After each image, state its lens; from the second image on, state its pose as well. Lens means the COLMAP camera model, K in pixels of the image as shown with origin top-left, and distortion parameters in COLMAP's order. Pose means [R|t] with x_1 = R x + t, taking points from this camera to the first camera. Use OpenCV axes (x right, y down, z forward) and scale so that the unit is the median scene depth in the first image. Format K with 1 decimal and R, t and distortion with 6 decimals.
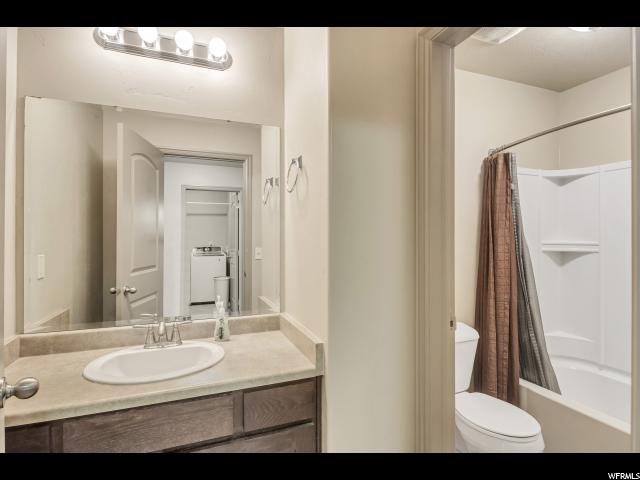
lens RADIAL K [[327.2, 0, 314.1], [0, 327.2, 242.0], [0, 0, 1]] dist [0.001671, -0.000184]
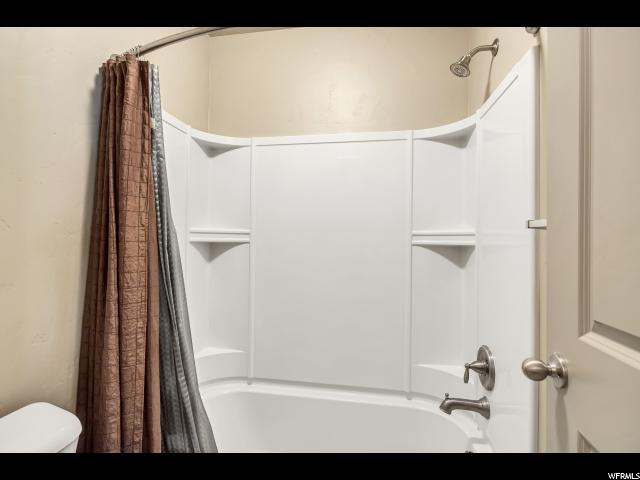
lens RADIAL K [[327.2, 0, 313.9], [0, 327.2, 240.0], [0, 0, 1]] dist [0.001671, -0.000184]
pose [[0.523560, 0.005927, 0.851968, 0.272602], [-0.010158, 0.999948, -0.000714, 0.026330], [-0.851928, -0.008280, 0.523594, 0.469437]]
